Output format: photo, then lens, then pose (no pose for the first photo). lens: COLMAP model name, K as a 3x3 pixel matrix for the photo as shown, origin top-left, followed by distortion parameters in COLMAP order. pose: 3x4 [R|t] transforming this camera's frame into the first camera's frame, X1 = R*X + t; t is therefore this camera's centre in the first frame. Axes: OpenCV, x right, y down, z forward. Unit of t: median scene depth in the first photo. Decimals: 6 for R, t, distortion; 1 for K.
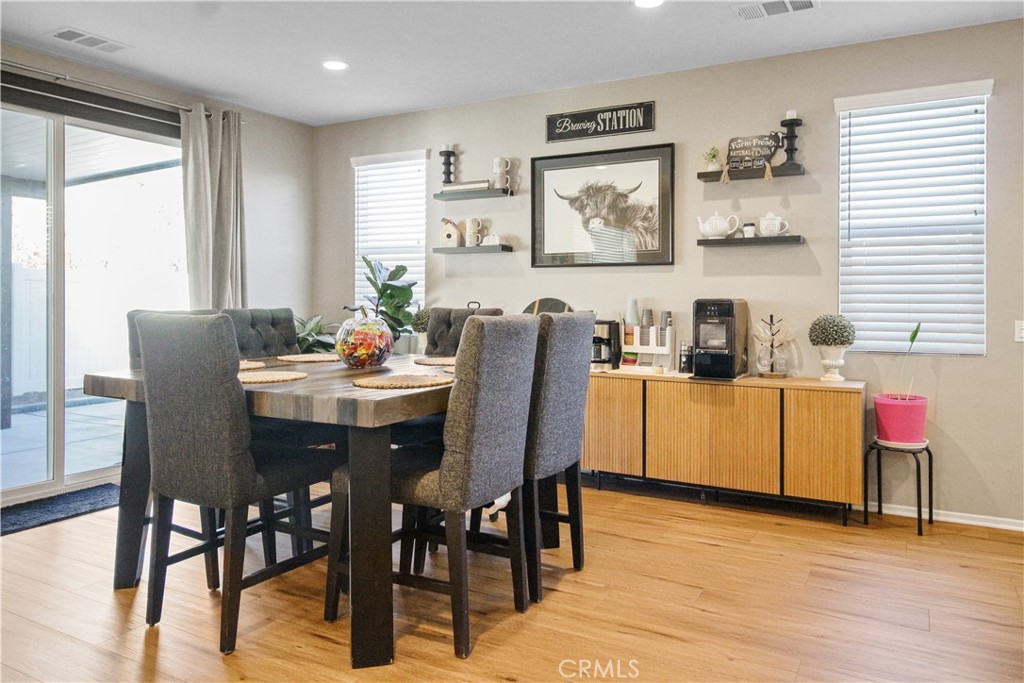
lens RADIAL K [[732.4, 0, 509.4], [0, 732.4, 294.9], [0, 0, 1]] dist [0.004509, 0.001084]
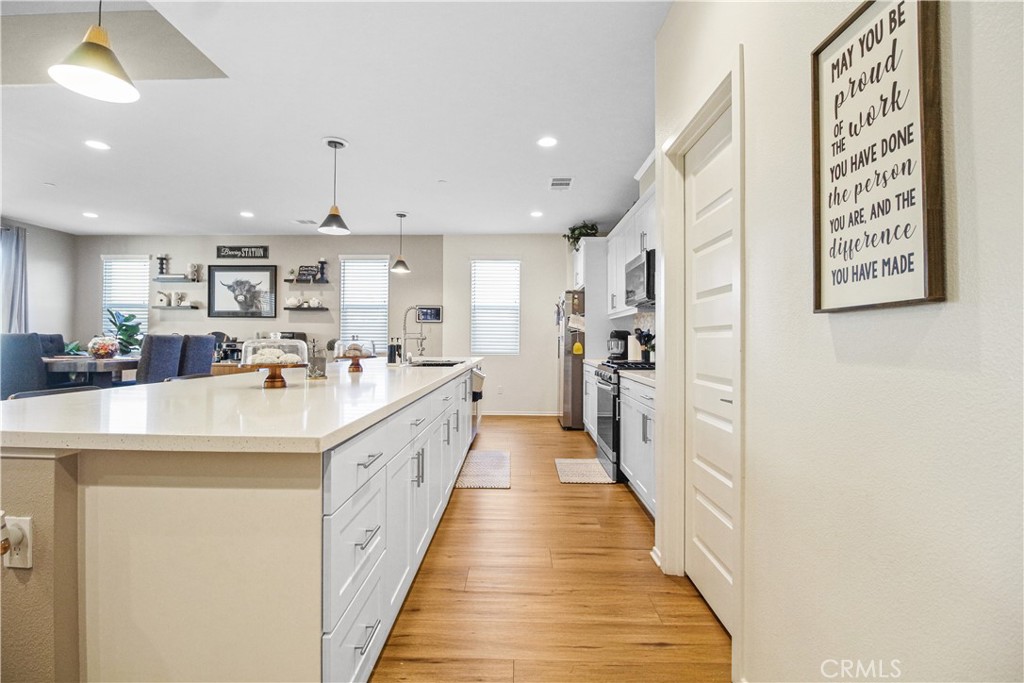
lens RADIAL K [[474.8, 0, 510.1], [0, 474.8, 333.7], [0, 0, 1]] dist [0.000995, -0.015575]
pose [[0.880622, 0.010121, 0.473711, 0.158470], [-0.006982, 0.999940, -0.008384, 0.016154], [-0.473768, 0.004075, 0.880640, -0.639416]]
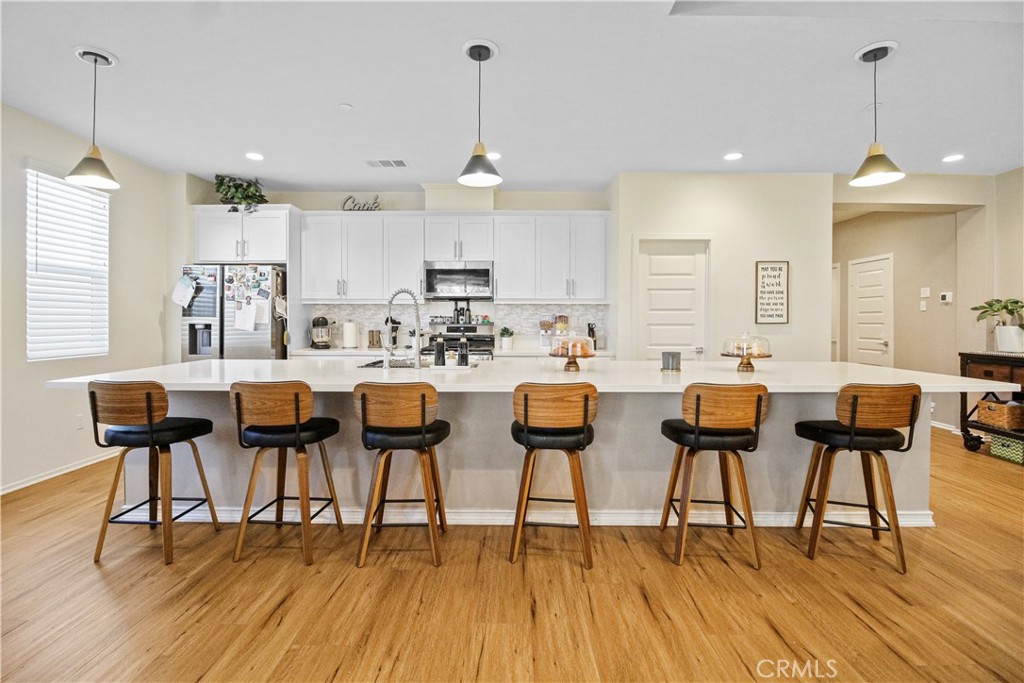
lens RADIAL K [[474.8, 0, 510.1], [0, 474.8, 333.7], [0, 0, 1]] dist [0.000995, -0.015575]
pose [[-0.484227, -0.028740, 0.874470, -0.201285], [-0.007655, 0.999561, 0.028613, 0.000770], [-0.874909, 0.007161, -0.484234, 0.377290]]
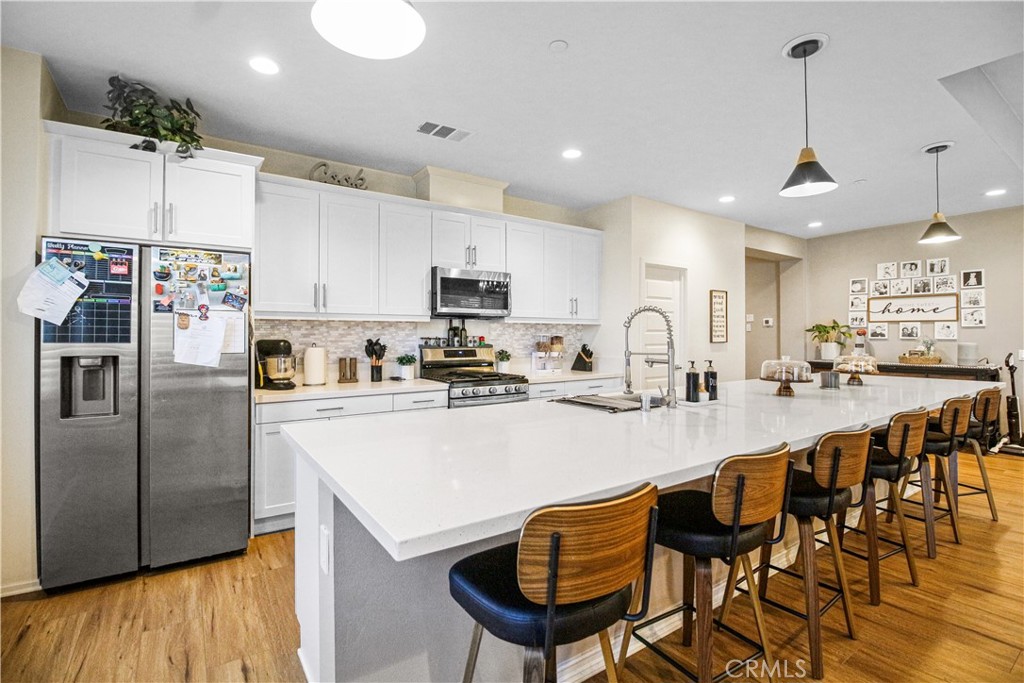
lens RADIAL K [[474.8, 0, 510.1], [0, 474.8, 333.7], [0, 0, 1]] dist [0.000995, -0.015575]
pose [[-0.898703, 0.000453, 0.438558, 0.327279], [-0.003089, 0.999968, -0.007362, -0.007709], [-0.438547, -0.007971, -0.898673, 0.695799]]
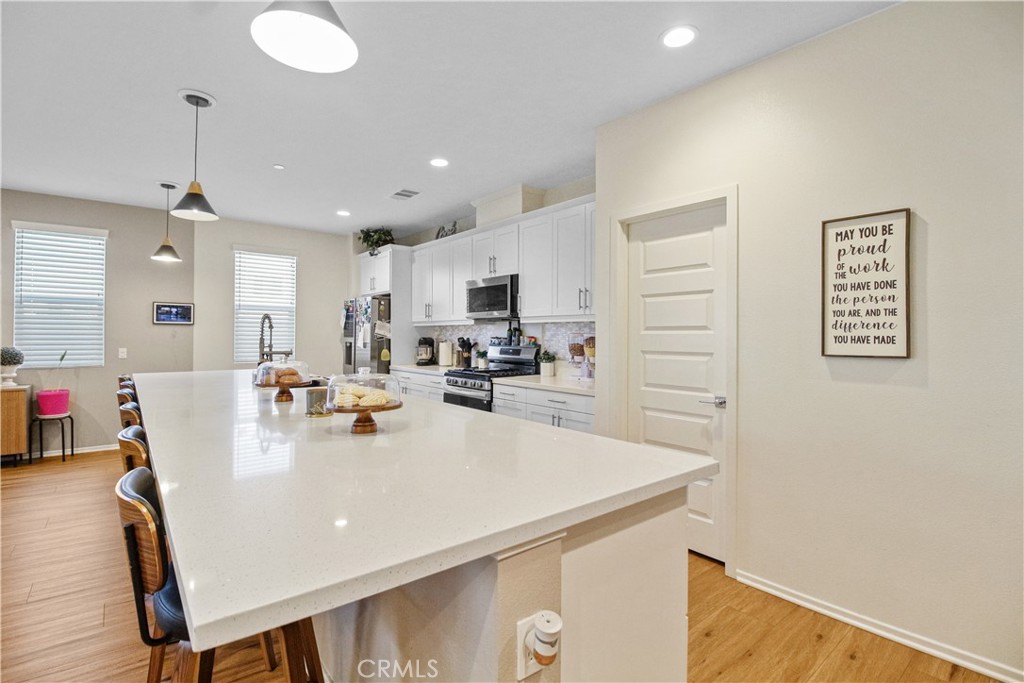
lens RADIAL K [[474.8, 0, 510.1], [0, 474.8, 333.7], [0, 0, 1]] dist [0.000995, -0.015575]
pose [[0.362749, 0.004630, 0.931876, -0.120037], [-0.010804, 0.999941, -0.000762, -0.013409], [-0.931824, -0.009792, 0.362777, -0.402220]]
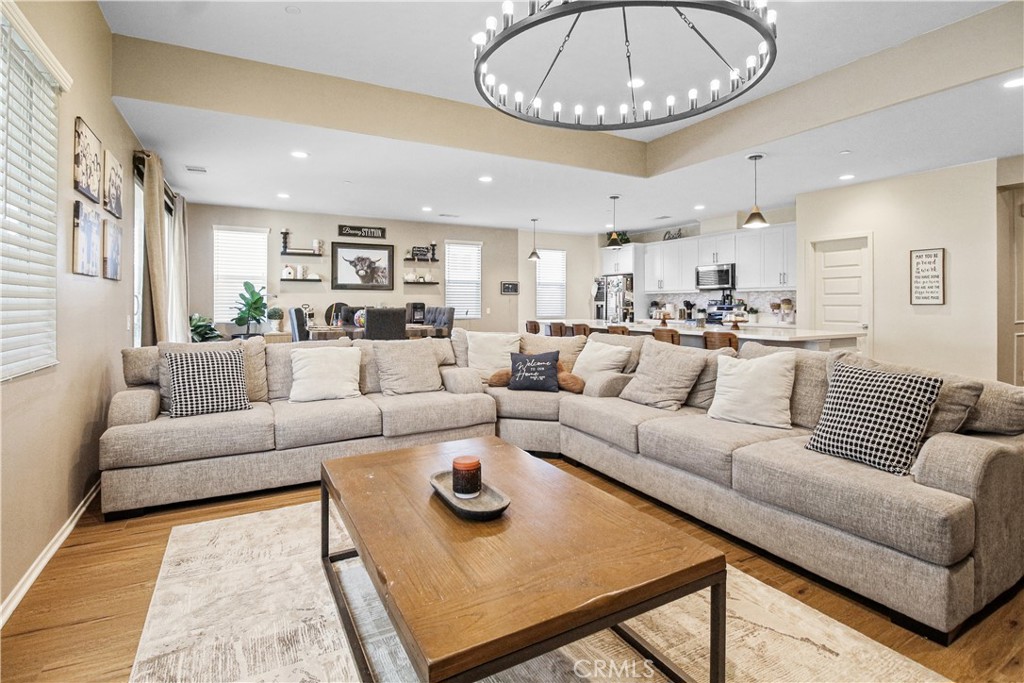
lens RADIAL K [[498.2, 0, 515.9], [0, 498.2, 302.2], [0, 0, 1]] dist [-0.020711, -0.000106]
pose [[0.523495, -0.001692, 0.852027, -1.048458], [-0.002075, 0.999993, 0.003261, -0.003499], [-0.852026, -0.003475, 0.523487, -0.330253]]
